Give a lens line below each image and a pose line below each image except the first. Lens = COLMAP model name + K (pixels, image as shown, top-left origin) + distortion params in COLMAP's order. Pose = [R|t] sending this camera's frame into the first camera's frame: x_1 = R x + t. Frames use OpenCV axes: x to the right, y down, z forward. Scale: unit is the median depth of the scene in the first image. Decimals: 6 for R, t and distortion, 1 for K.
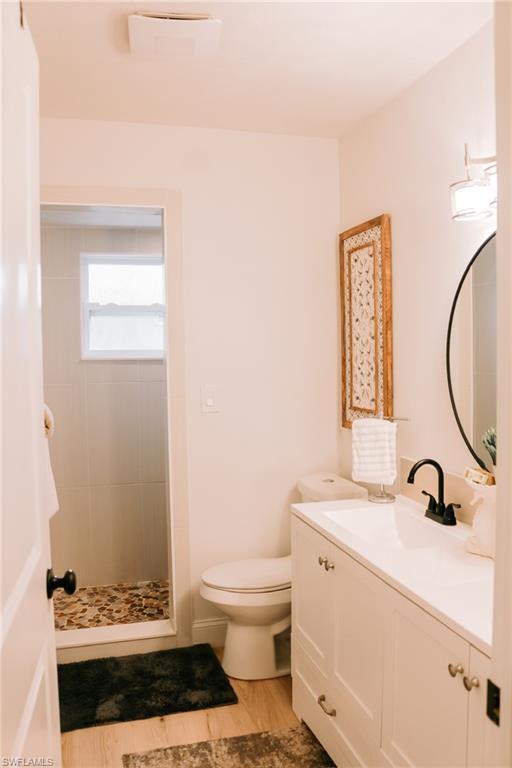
lens RADIAL K [[634.1, 0, 256.0], [0, 634.1, 384.0], [0, 0, 1]] dist [-0.158878, 0.138468]
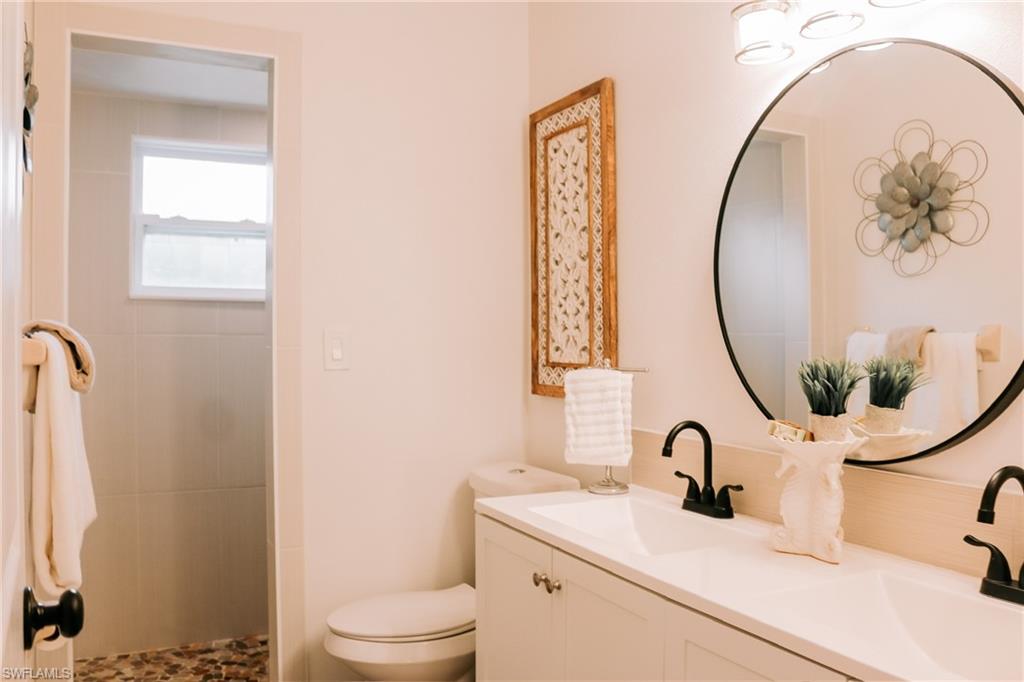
lens RADIAL K [[845.5, 0, 512.0], [0, 845.5, 341.0], [0, 0, 1]] dist [-0.158878, 0.138468]
pose [[0.982512, 0.011613, 0.185835, -0.058937], [-0.002890, 0.998884, -0.047141, 0.057861], [-0.186175, 0.045780, 0.981450, 0.113701]]
